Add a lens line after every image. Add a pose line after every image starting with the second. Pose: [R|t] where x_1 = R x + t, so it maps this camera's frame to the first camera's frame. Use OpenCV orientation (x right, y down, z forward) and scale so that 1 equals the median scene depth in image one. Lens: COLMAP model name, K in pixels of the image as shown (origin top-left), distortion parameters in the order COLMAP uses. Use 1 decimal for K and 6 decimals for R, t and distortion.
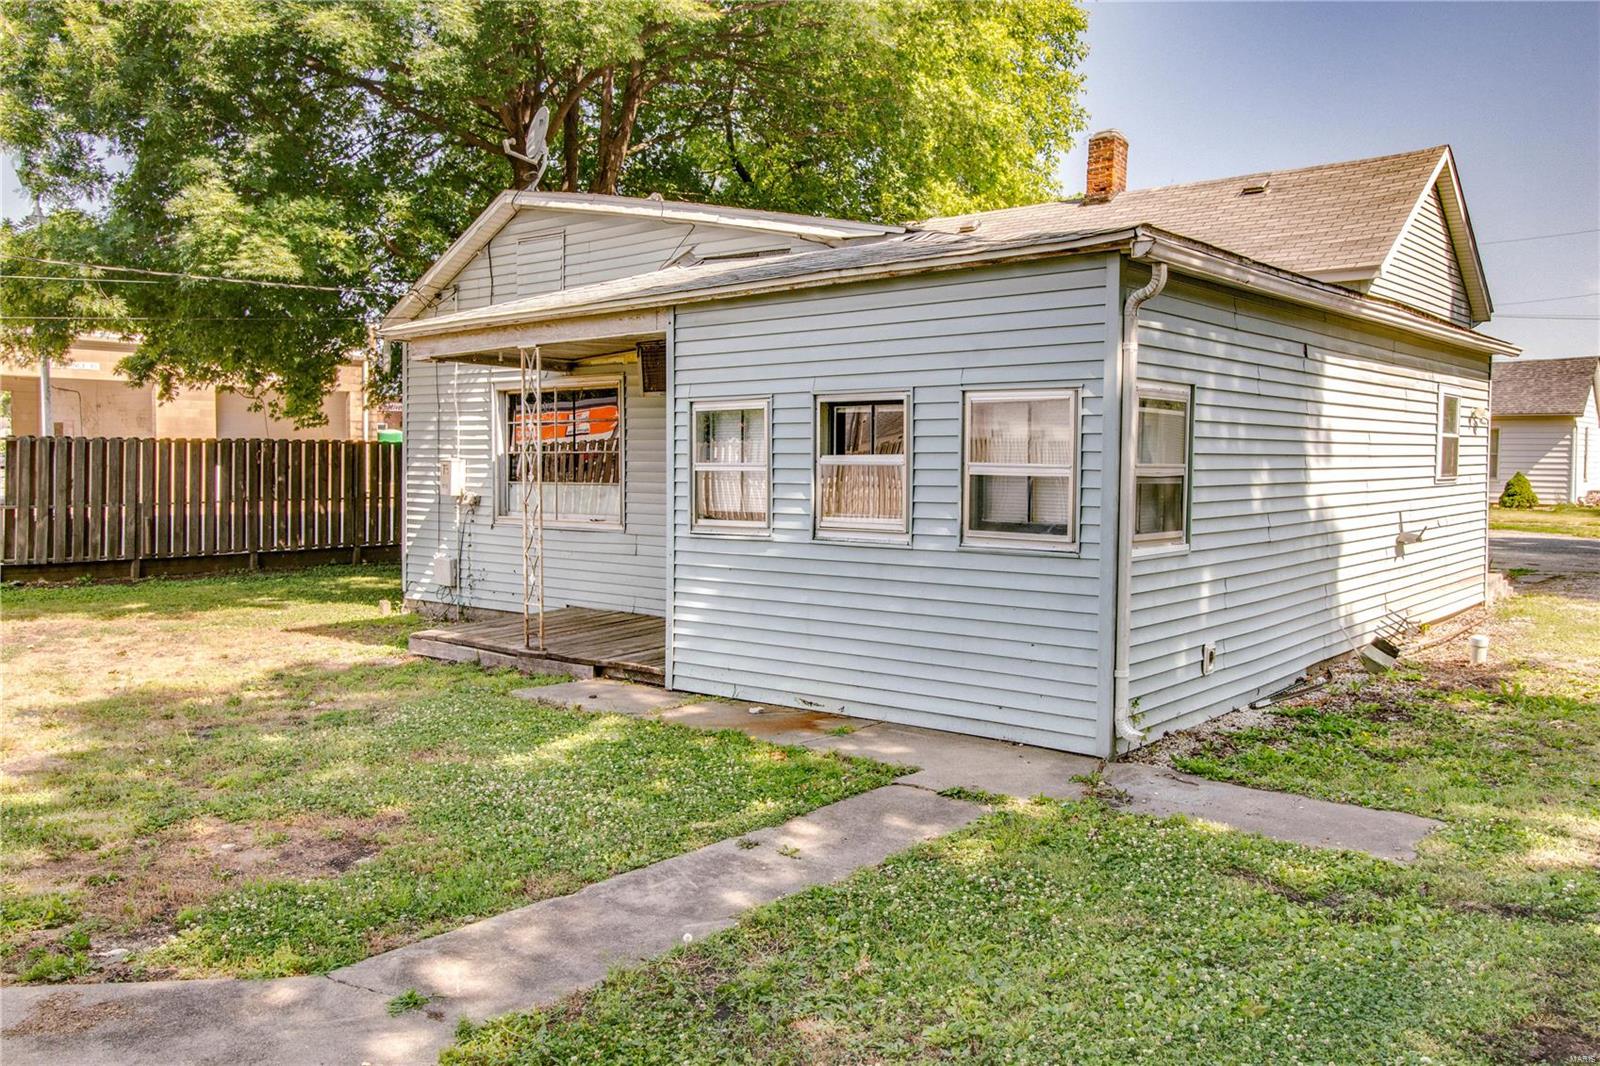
lens RADIAL K [[1269.8, 0, 798.0], [0, 1269.8, 559.1], [0, 0, 1]] dist [0.004430, 0.003500]
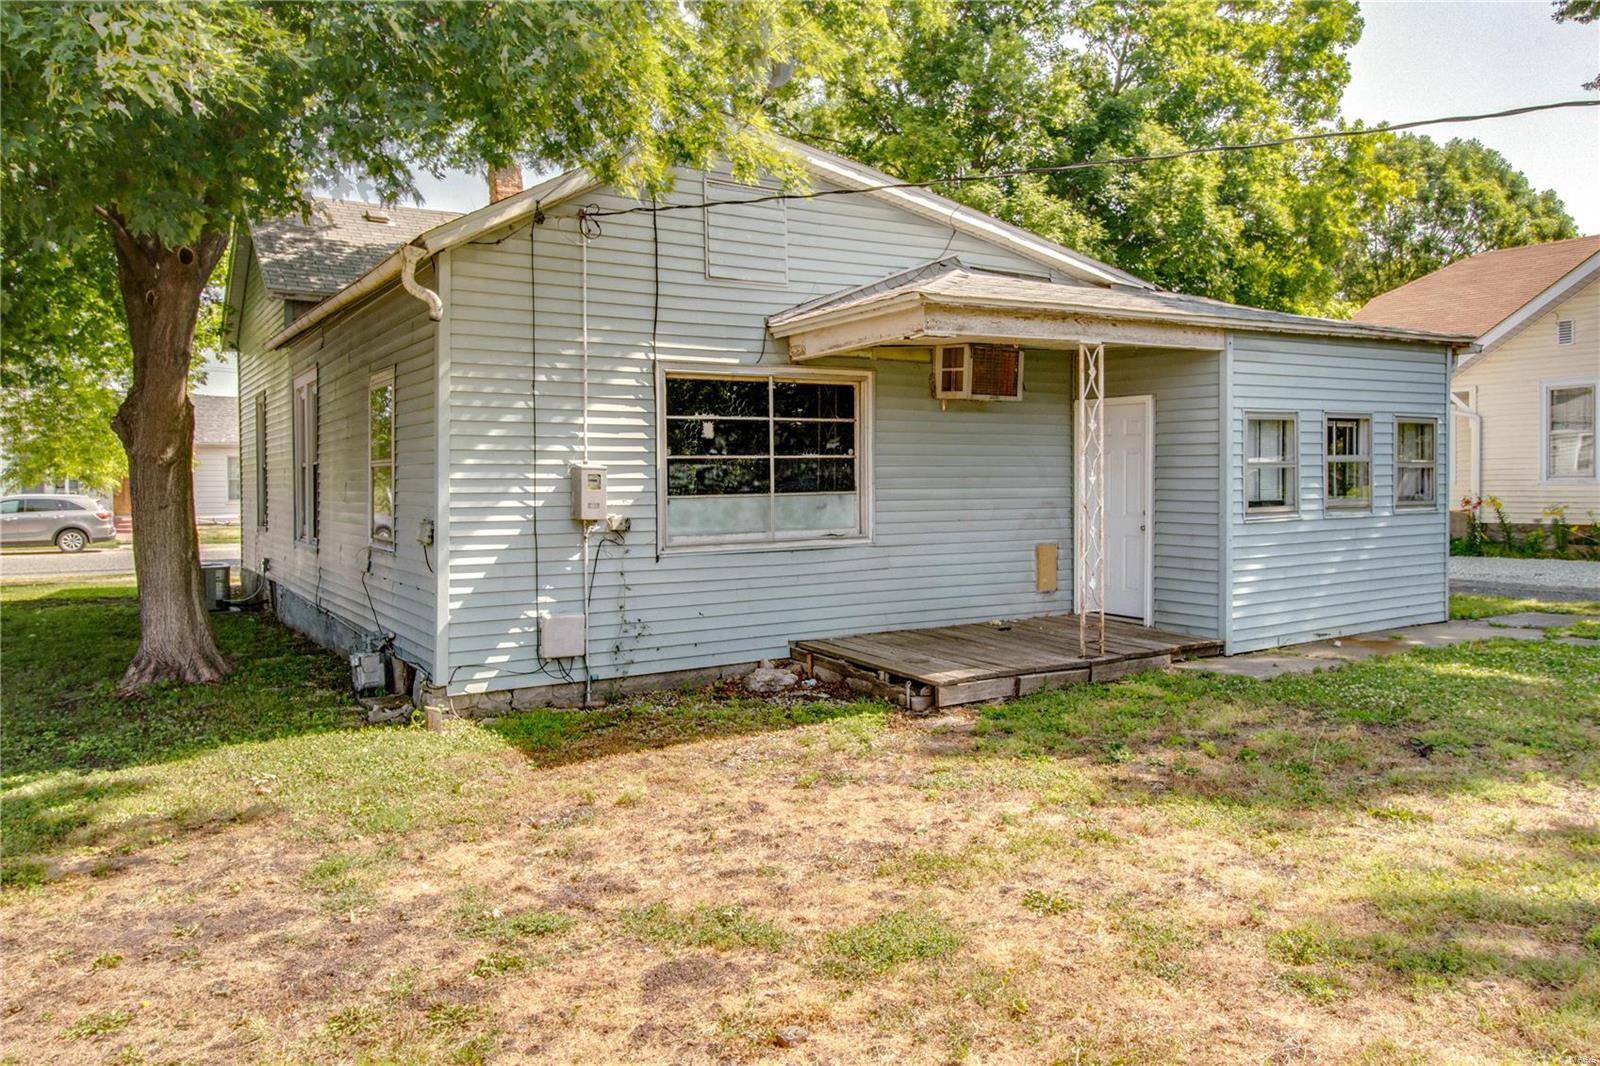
lens RADIAL K [[1125.4, 0, 800.0], [0, 1125.4, 533.0], [0, 0, 1]] dist [-0.000280, -0.000118]
pose [[0.298113, -0.055795, 0.952898, -0.837866], [0.088656, 0.995593, 0.030559, -0.053114], [-0.950405, 0.075370, 0.301746, 0.735742]]
